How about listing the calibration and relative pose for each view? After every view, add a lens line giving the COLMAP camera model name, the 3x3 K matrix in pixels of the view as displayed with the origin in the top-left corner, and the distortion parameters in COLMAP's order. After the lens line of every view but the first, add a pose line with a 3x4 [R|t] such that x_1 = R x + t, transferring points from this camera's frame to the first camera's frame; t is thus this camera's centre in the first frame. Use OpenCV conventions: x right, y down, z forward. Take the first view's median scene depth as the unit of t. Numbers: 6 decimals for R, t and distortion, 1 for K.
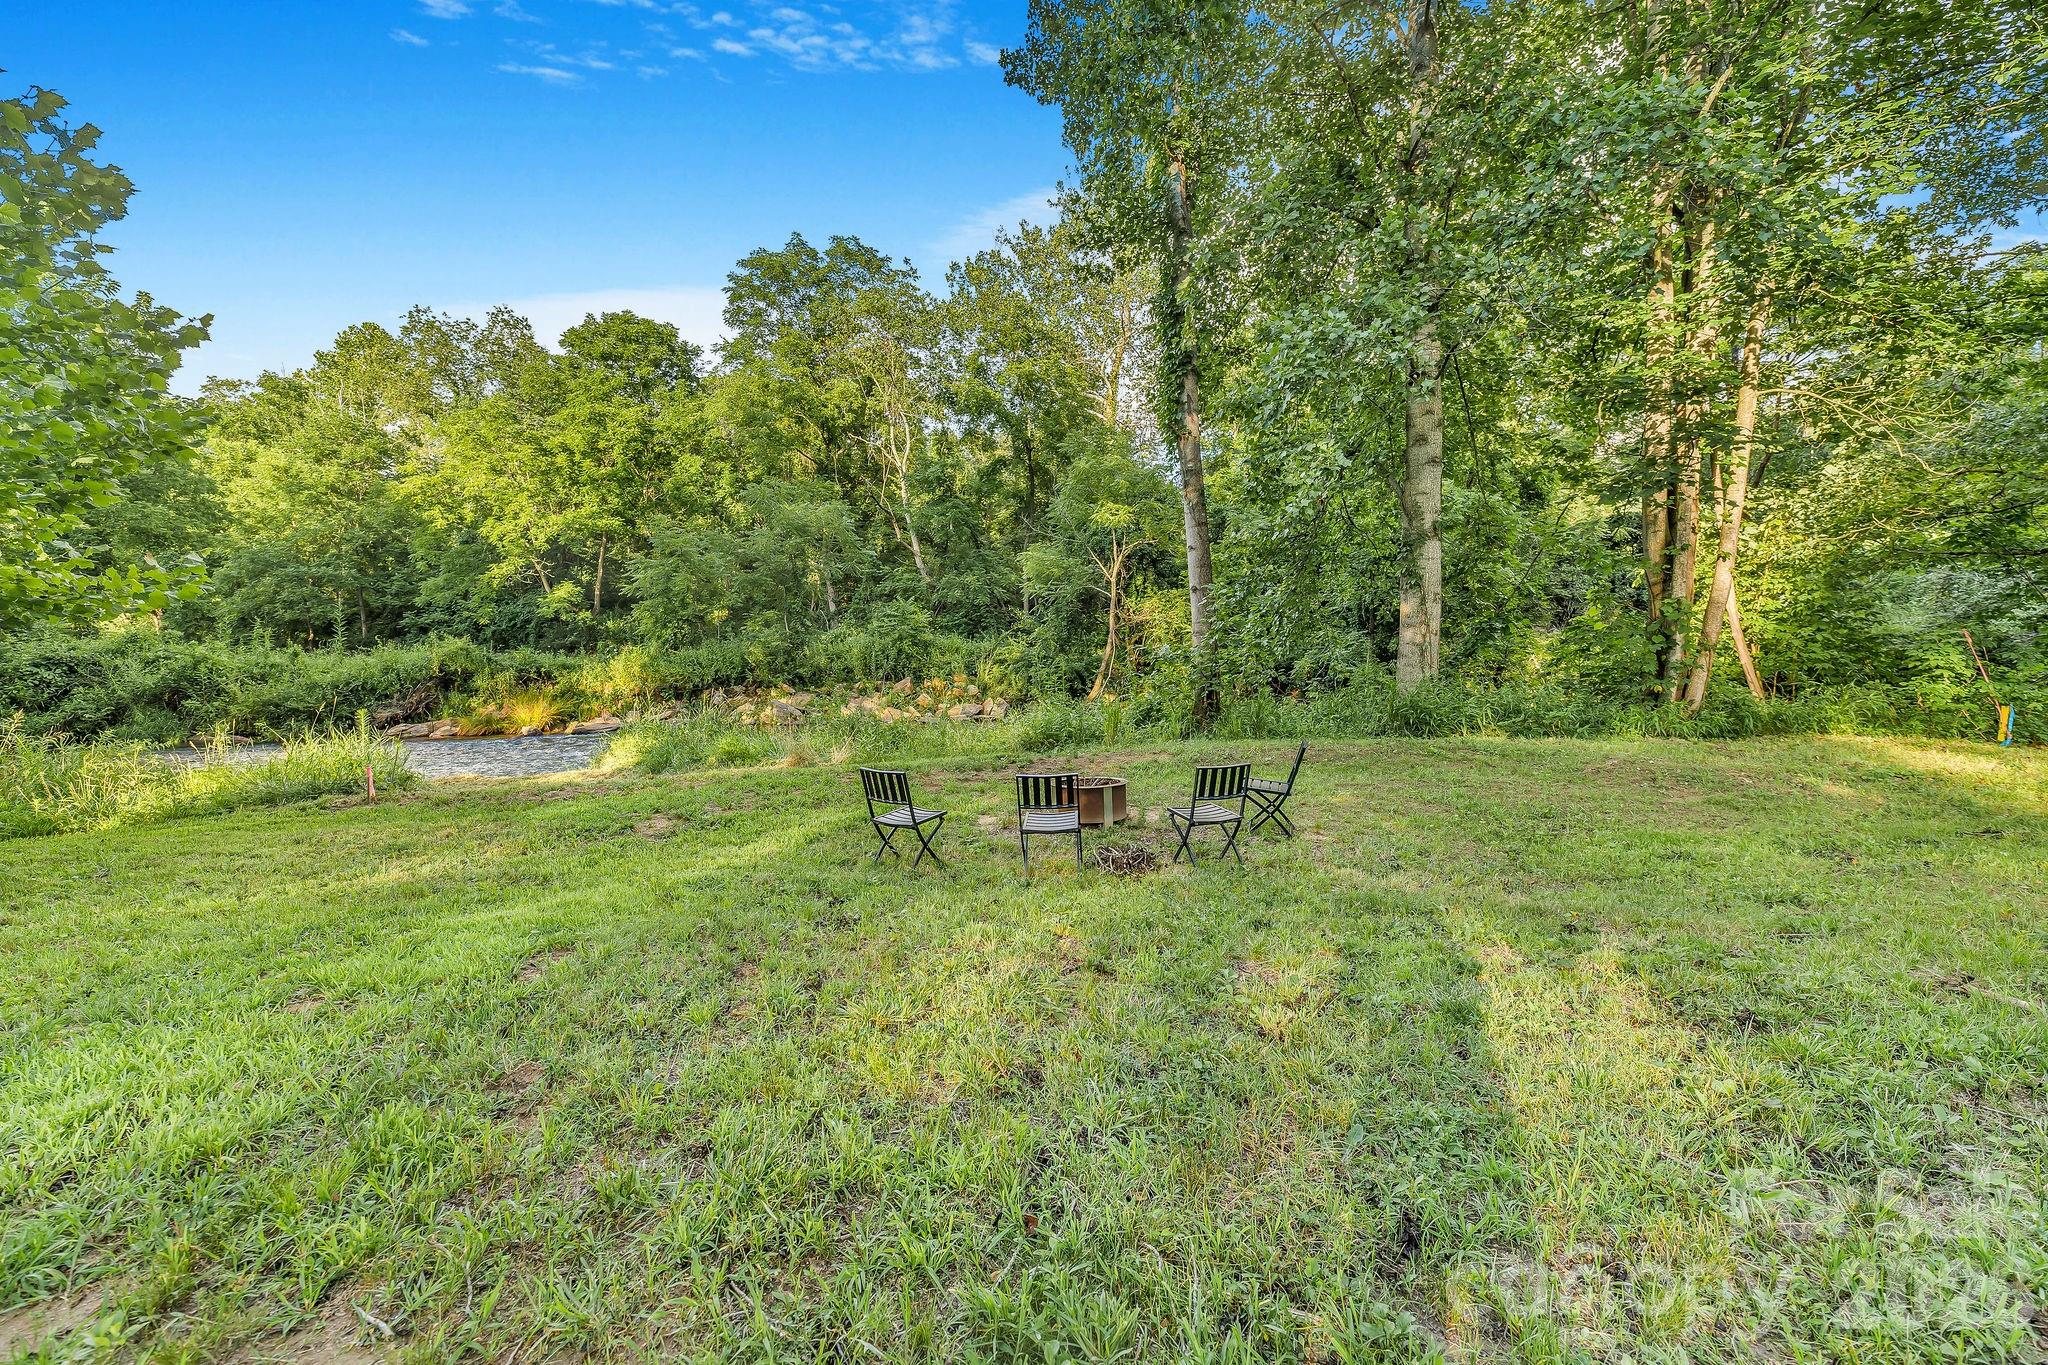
lens RADIAL K [[823.1, 0, 1028.5], [0, 823.1, 666.1], [0, 0, 1]] dist [0.014510, -0.006567]
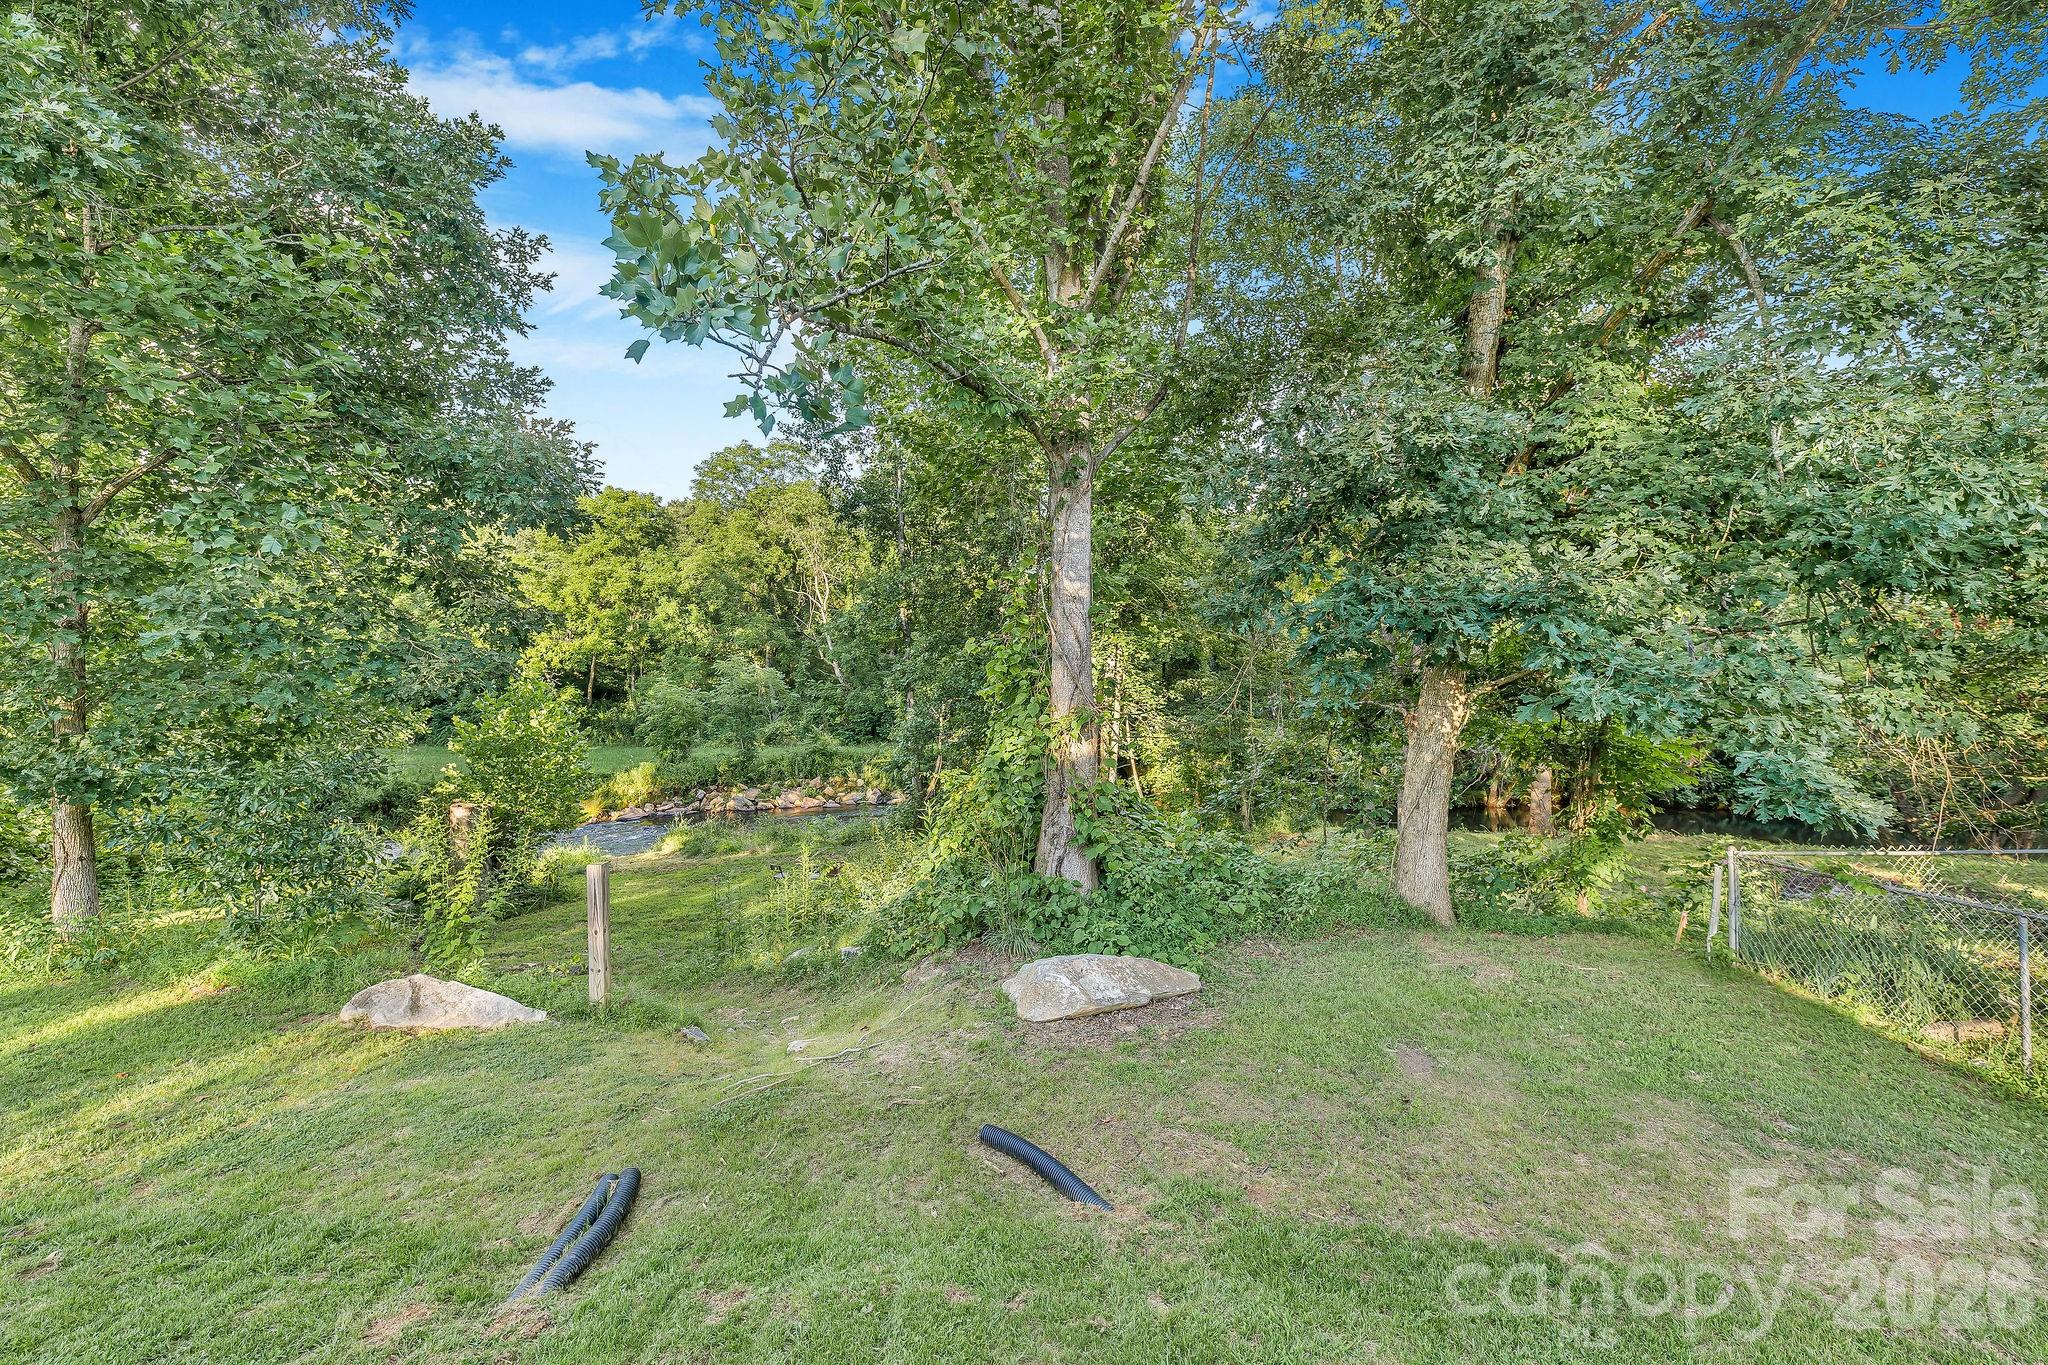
lens RADIAL K [[823.1, 0, 1036.9], [0, 823.1, 670.1], [0, 0, 1]] dist [0.014510, -0.006567]
pose [[0.997220, -0.001884, 0.074489, 0.111725], [0.003684, 0.999704, -0.024038, -0.106818], [-0.074422, 0.024245, 0.996932, -0.452400]]
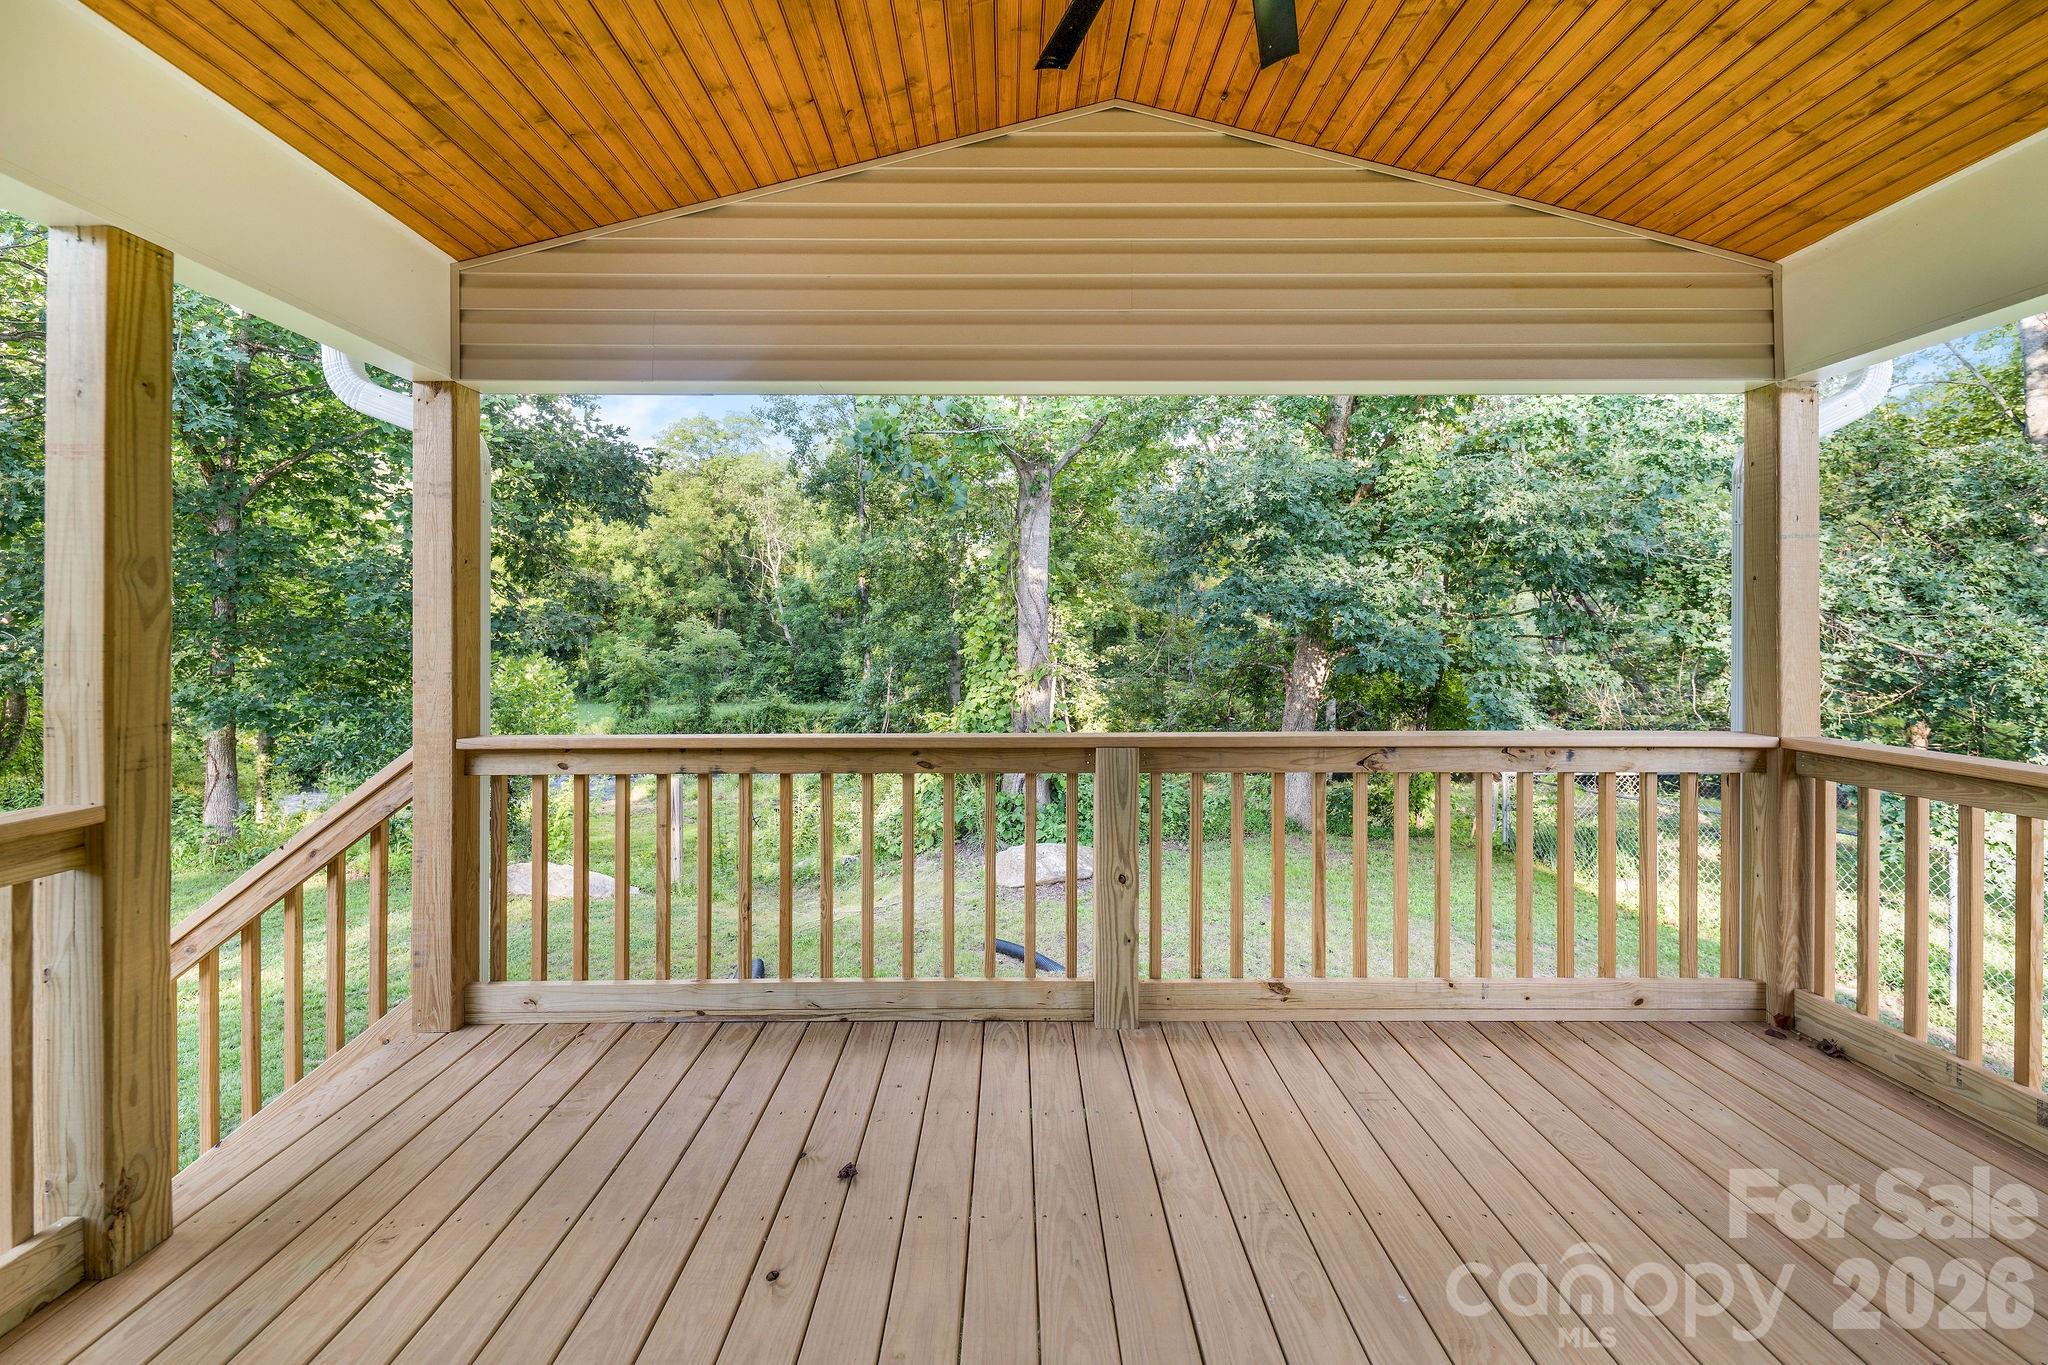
lens RADIAL K [[823.1, 0, 1021.9], [0, 823.1, 641.8], [0, 0, 1]] dist [0.014510, -0.006567]
pose [[0.989498, 0.012251, 0.144029, 0.083542], [-0.009897, 0.999806, -0.017046, -0.104204], [-0.144210, 0.015441, 0.989427, -0.545614]]
